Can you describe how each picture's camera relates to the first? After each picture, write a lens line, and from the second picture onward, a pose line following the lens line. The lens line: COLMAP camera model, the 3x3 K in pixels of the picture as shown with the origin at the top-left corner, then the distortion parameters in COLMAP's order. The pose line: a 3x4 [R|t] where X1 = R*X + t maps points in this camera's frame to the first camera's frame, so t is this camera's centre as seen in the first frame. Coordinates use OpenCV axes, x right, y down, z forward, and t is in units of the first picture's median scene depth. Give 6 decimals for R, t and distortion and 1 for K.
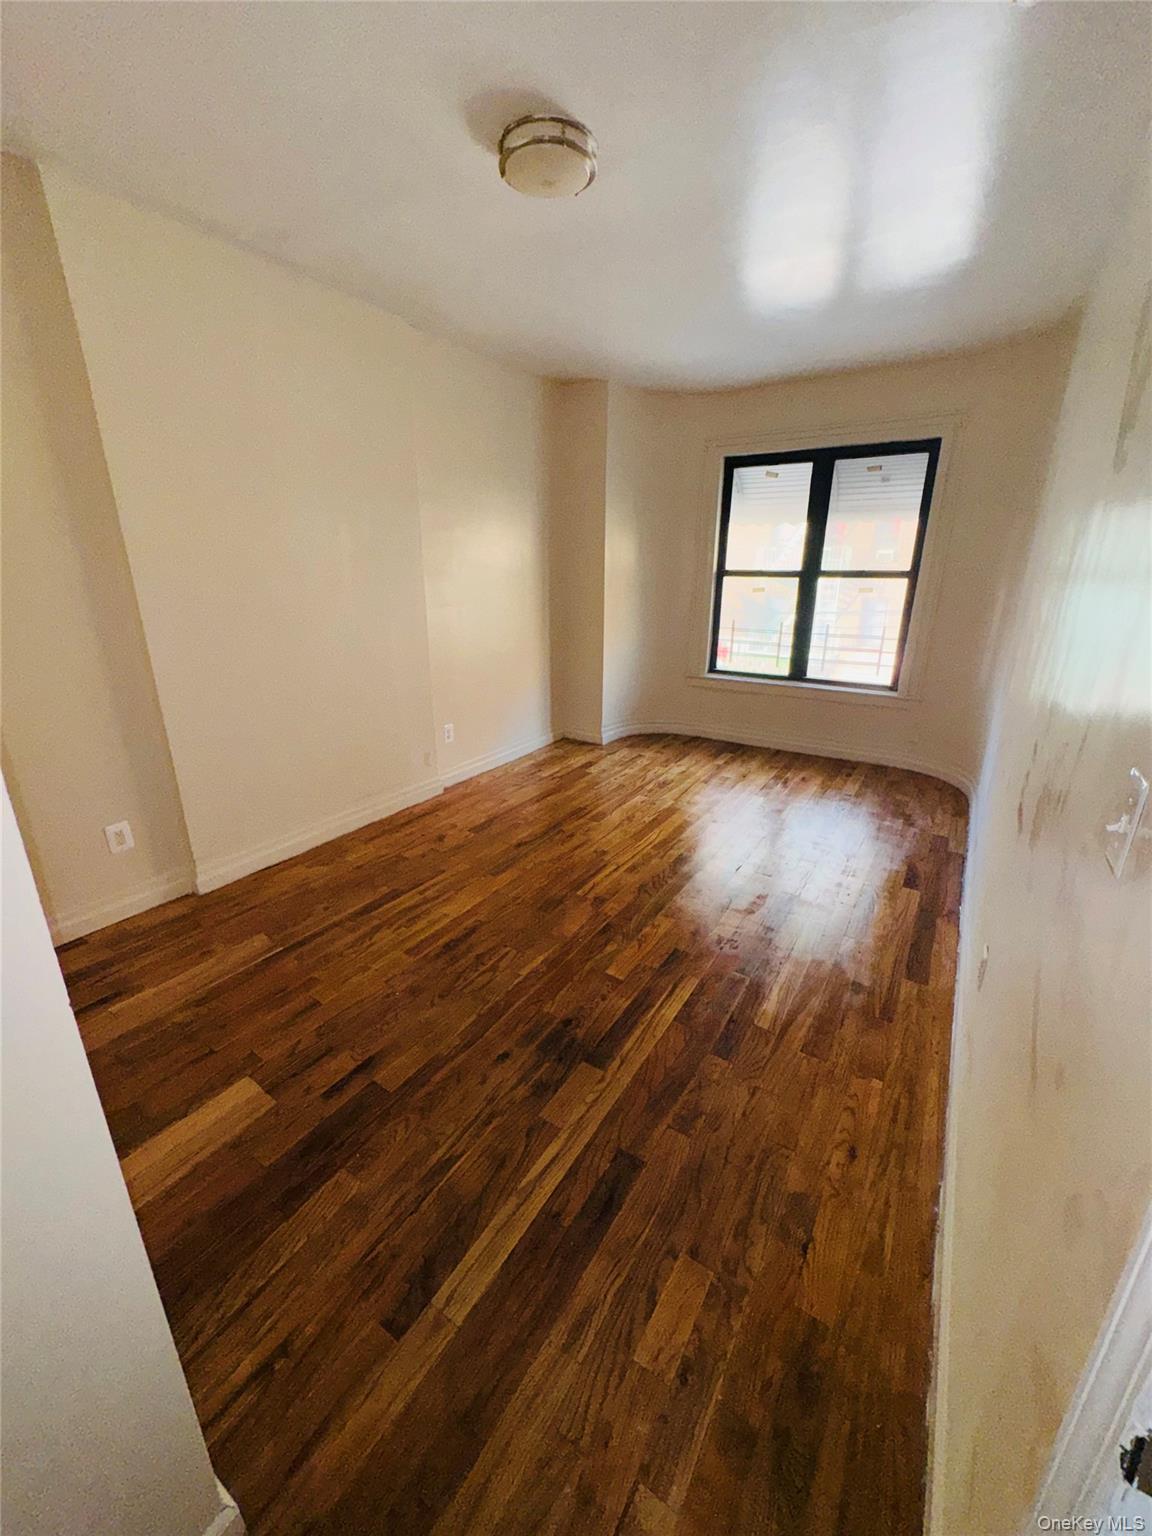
lens RADIAL K [[611.1, 0, 572.7], [0, 611.1, 768.8], [0, 0, 1]] dist [-0.003363, 0.000432]
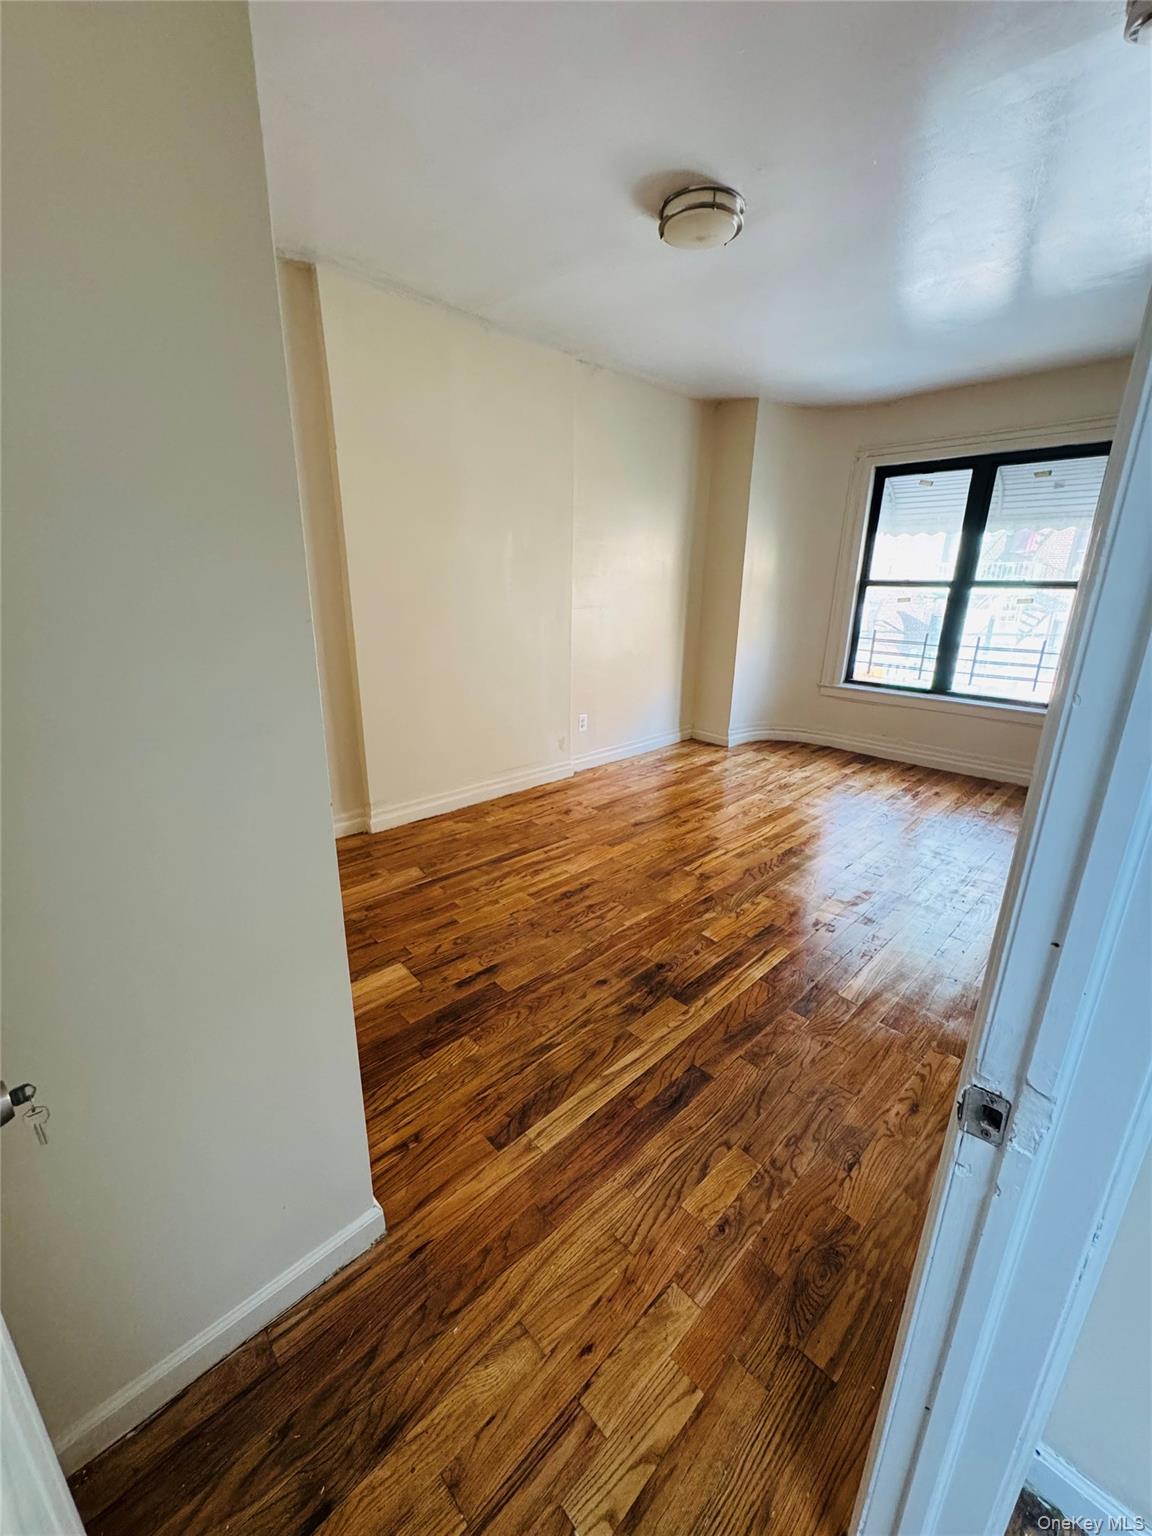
lens RADIAL K [[611.1, 0, 572.4], [0, 611.1, 768.2], [0, 0, 1]] dist [-0.003363, 0.000432]
pose [[0.972862, 0.077462, -0.218036, 0.037236], [-0.082637, 0.996471, -0.014701, 0.060839], [0.216128, 0.032319, 0.975830, -0.110487]]
